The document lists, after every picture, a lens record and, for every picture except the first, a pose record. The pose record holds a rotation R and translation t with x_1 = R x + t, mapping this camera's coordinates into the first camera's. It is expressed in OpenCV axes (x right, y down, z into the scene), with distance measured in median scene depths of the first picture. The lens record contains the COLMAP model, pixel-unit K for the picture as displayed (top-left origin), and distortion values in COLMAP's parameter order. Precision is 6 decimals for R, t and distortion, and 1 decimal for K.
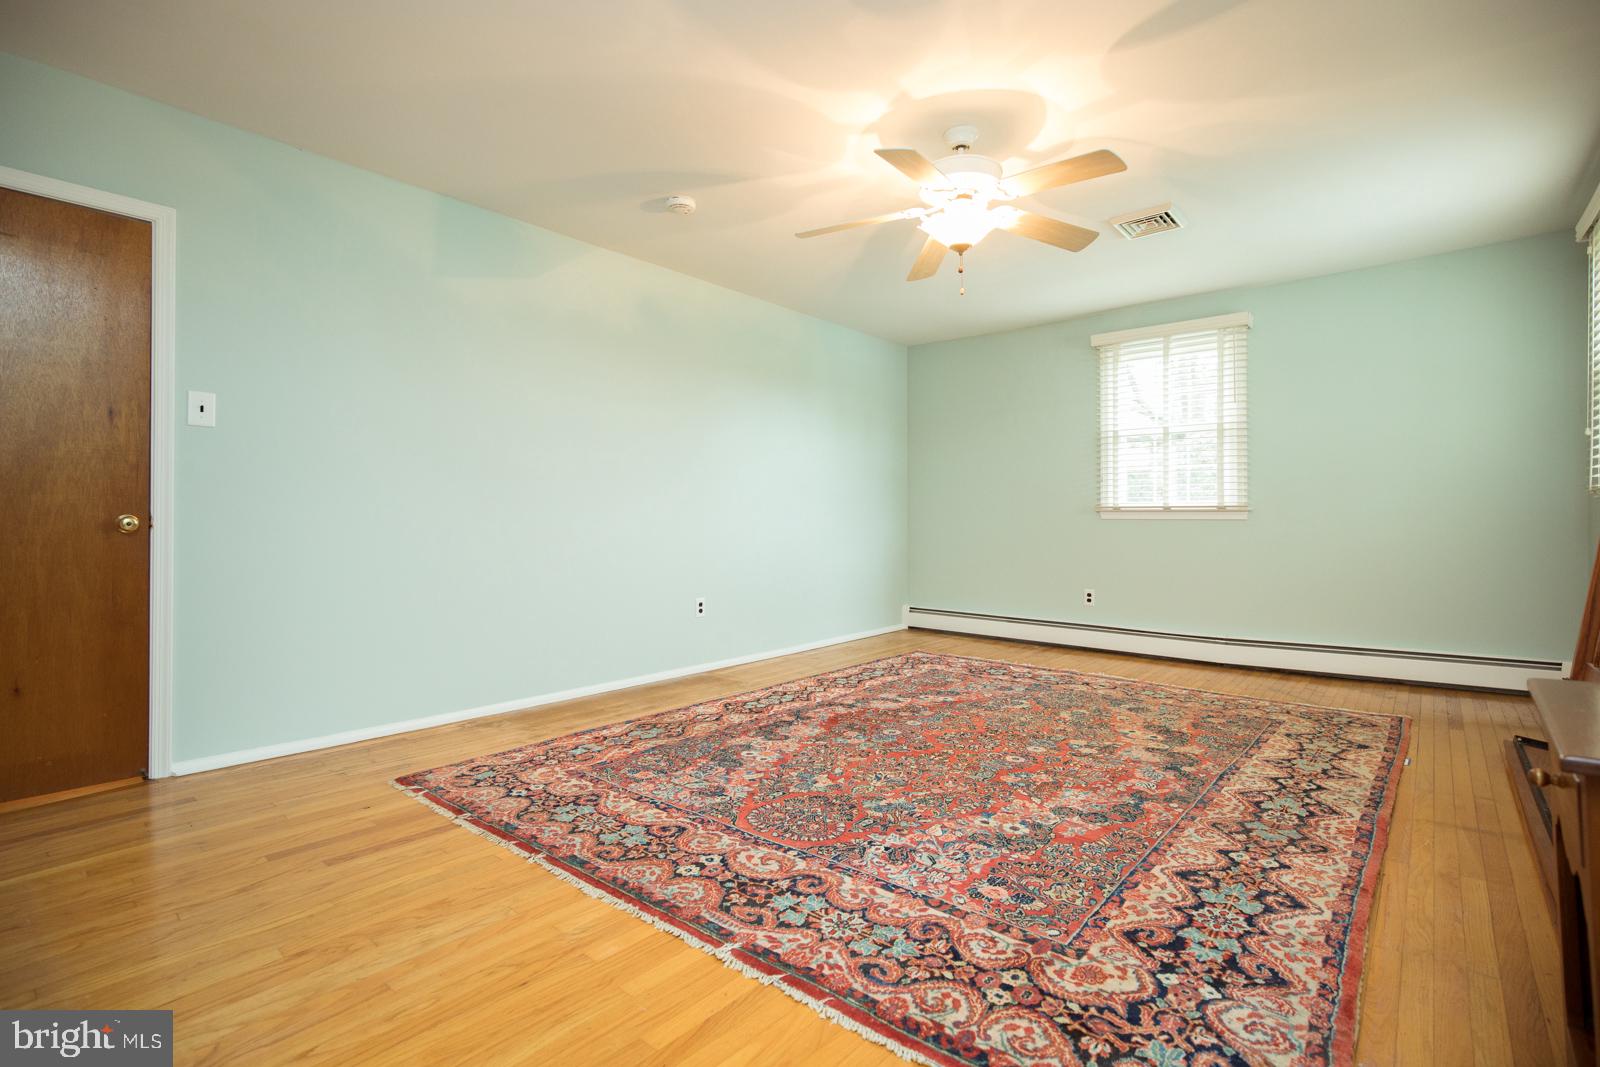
lens RADIAL K [[748.6, 0, 803.3], [0, 748.6, 528.4], [0, 0, 1]] dist [-0.014660, 0.006269]
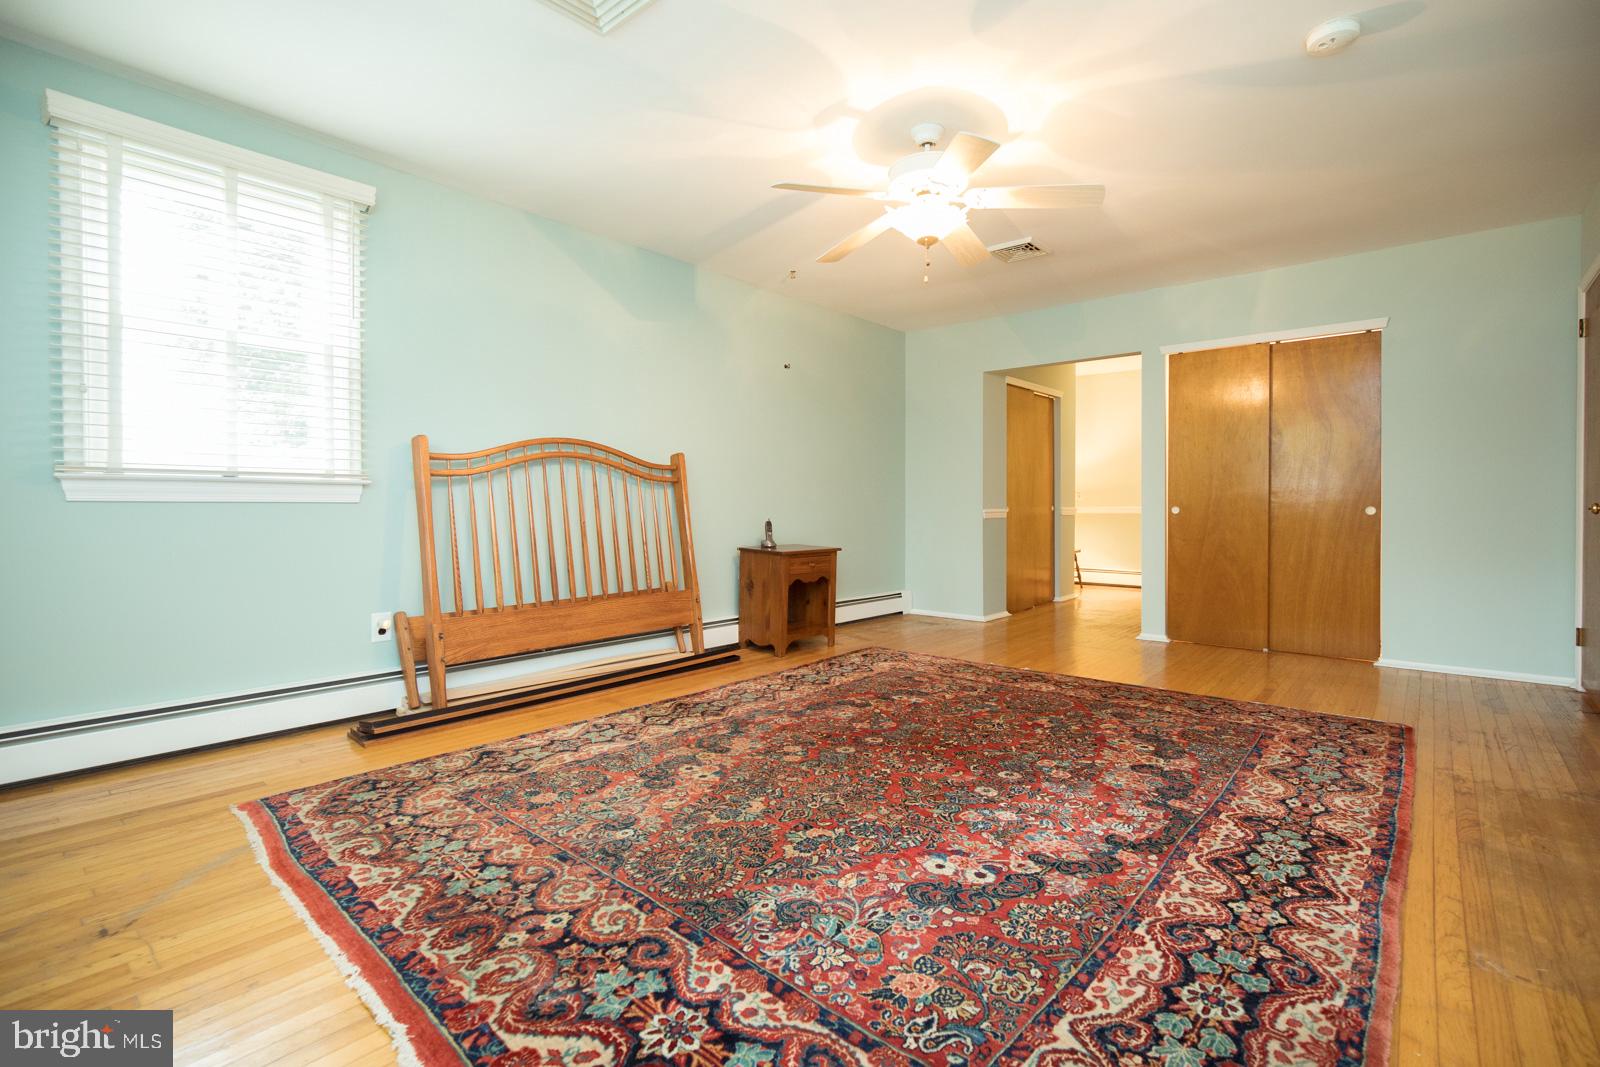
lens RADIAL K [[749.9, 0, 795.4], [0, 749.9, 504.6], [0, 0, 1]] dist [-0.001744, 0.006927]
pose [[-0.999933, 0.000328, 0.011565, 0.455795], [0.000350, 0.999998, 0.001851, -0.019850], [-0.011564, 0.001855, -0.999931, 2.434328]]
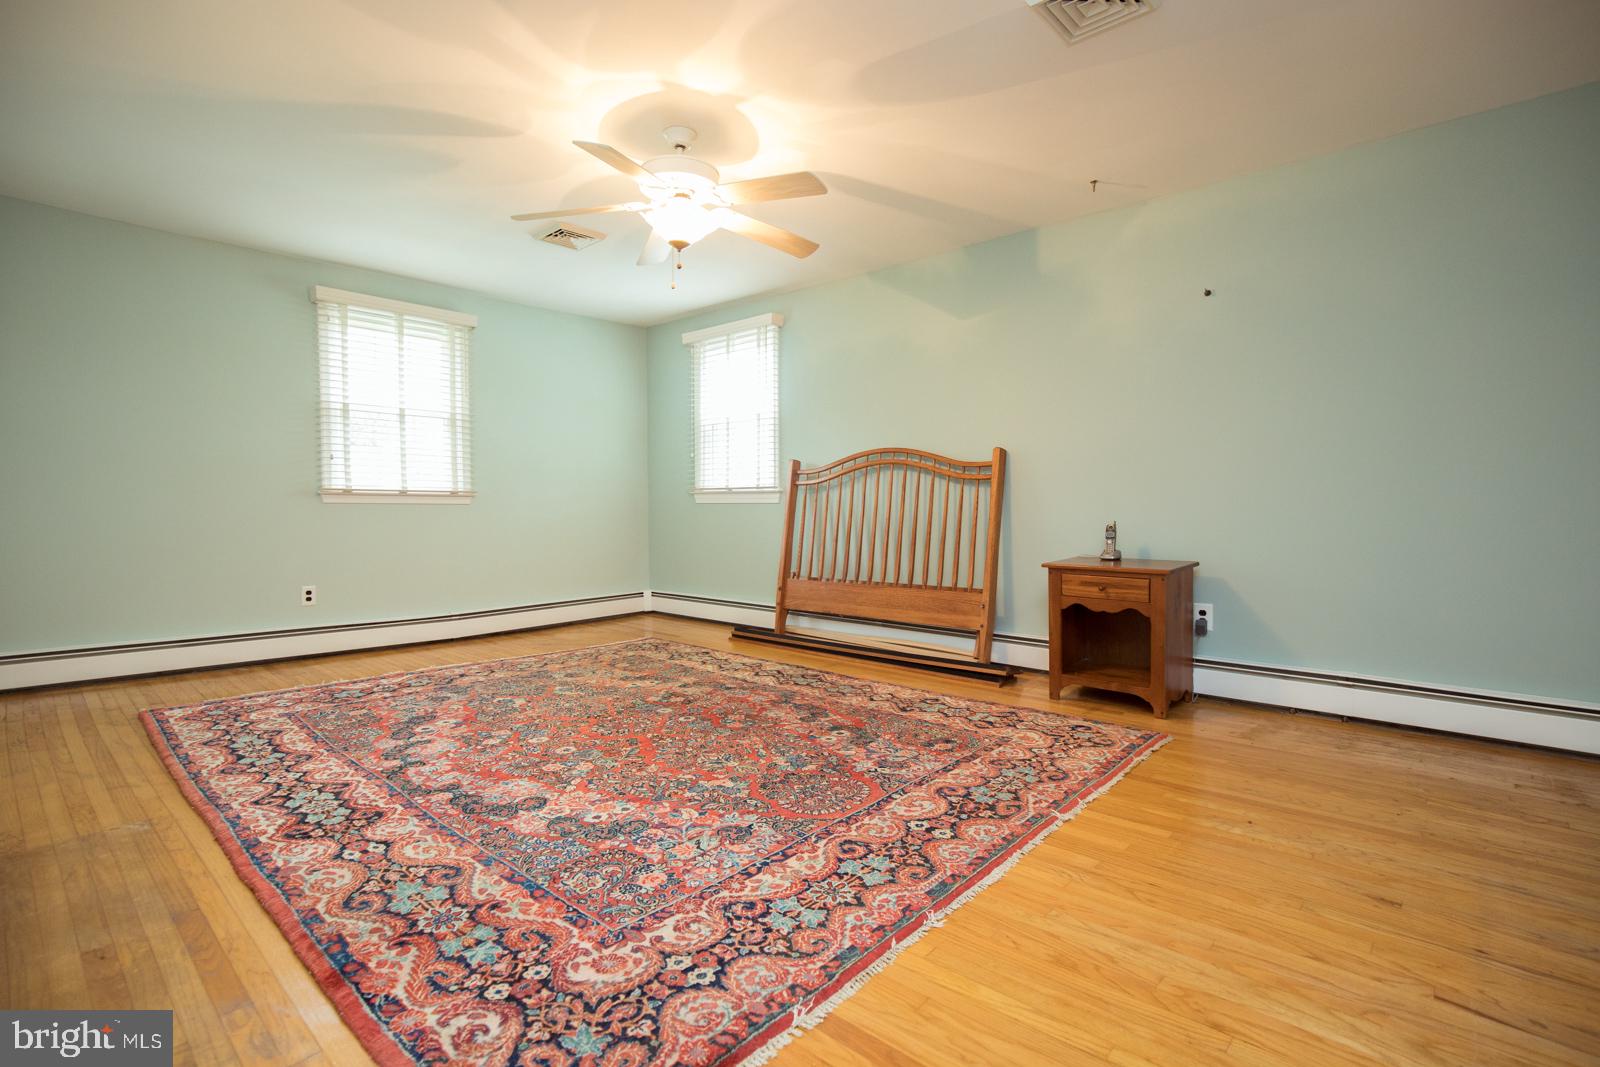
lens RADIAL K [[748.6, 0, 803.3], [0, 748.6, 528.4], [0, 0, 1]] dist [-0.014660, 0.006269]
pose [[0.038017, -0.030627, 0.998808, -0.989904], [0.006088, 0.999519, 0.030417, -0.012963], [-0.999259, 0.004925, 0.038185, 0.935957]]
